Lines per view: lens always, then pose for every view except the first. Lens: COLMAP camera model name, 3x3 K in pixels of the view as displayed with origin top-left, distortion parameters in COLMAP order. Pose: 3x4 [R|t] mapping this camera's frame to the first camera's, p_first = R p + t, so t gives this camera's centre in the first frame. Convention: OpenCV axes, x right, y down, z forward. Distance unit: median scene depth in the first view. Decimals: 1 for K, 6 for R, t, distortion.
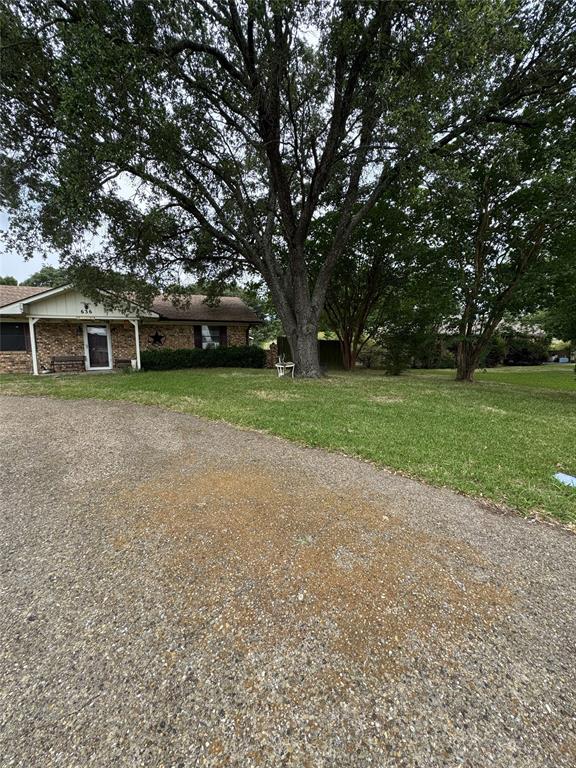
lens RADIAL K [[310.4, 0, 290.1], [0, 310.4, 382.3], [0, 0, 1]] dist [0.006273, -0.000828]
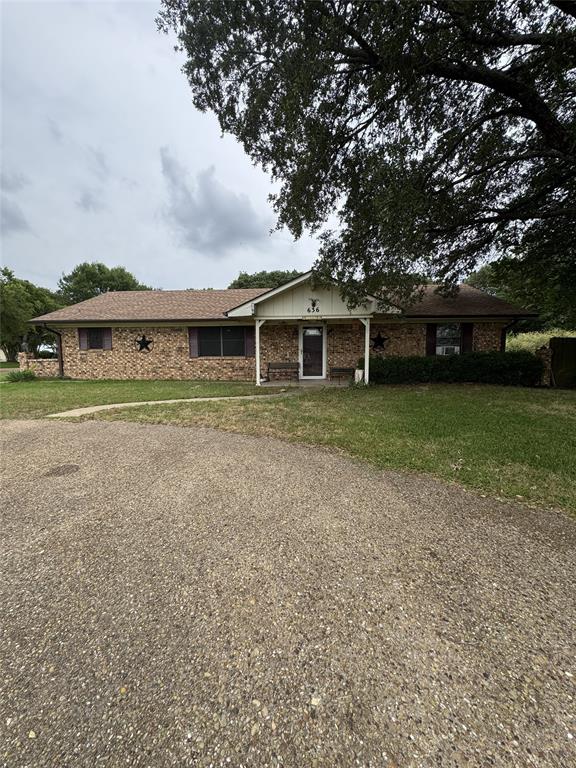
lens RADIAL K [[310.4, 0, 286.5], [0, 310.4, 388.4], [0, 0, 1]] dist [0.006273, -0.000828]
pose [[0.894151, 0.064218, -0.443136, -0.321402], [-0.054835, 0.997917, 0.033971, -0.043656], [0.444395, -0.006076, 0.895810, 0.228096]]
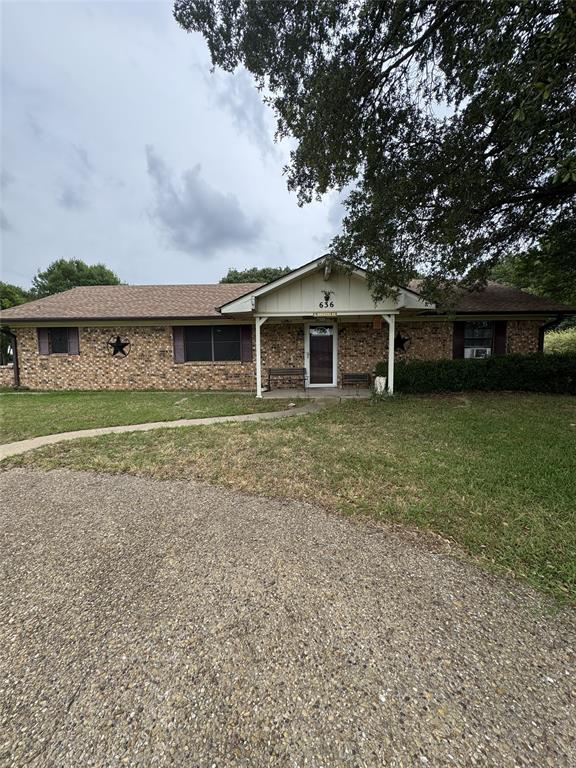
lens RADIAL K [[310.4, 0, 286.5], [0, 310.4, 384.0], [0, 0, 1]] dist [0.006273, -0.000828]
pose [[0.911306, 0.048603, -0.408852, -0.421034], [-0.045977, 0.998810, 0.016257, -0.060739], [0.409155, 0.003982, 0.912456, 0.336650]]
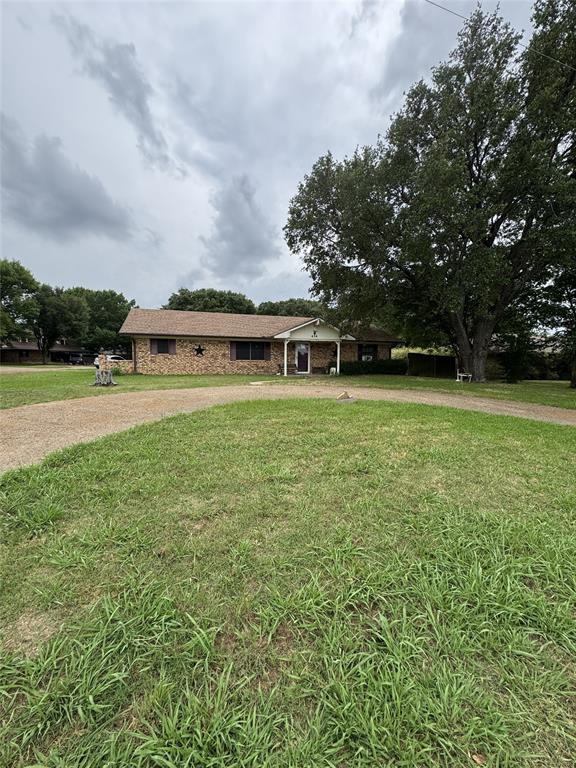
lens RADIAL K [[305.1, 0, 285.4], [0, 305.1, 390.1], [0, 0, 1]] dist [0.021074, 0.000012]
pose [[0.996858, 0.033613, -0.071720, -0.630654], [-0.033458, 0.999434, 0.003360, 0.038827], [0.071793, -0.000950, 0.997419, -0.486059]]
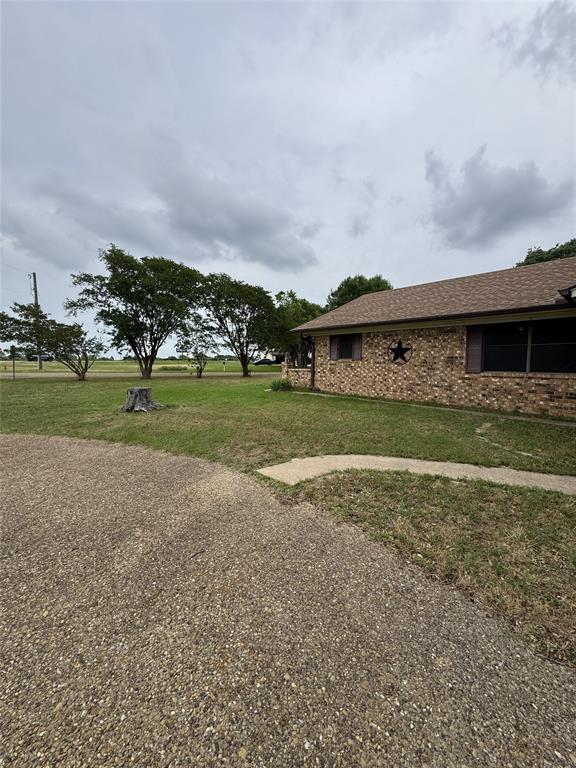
lens RADIAL K [[310.4, 0, 289.3], [0, 310.4, 380.5], [0, 0, 1]] dist [0.006273, -0.000828]
pose [[0.352571, 0.082900, -0.932106, -0.548789], [-0.098163, 0.993849, 0.051261, -0.069600], [0.930622, 0.073425, 0.358540, 0.391300]]
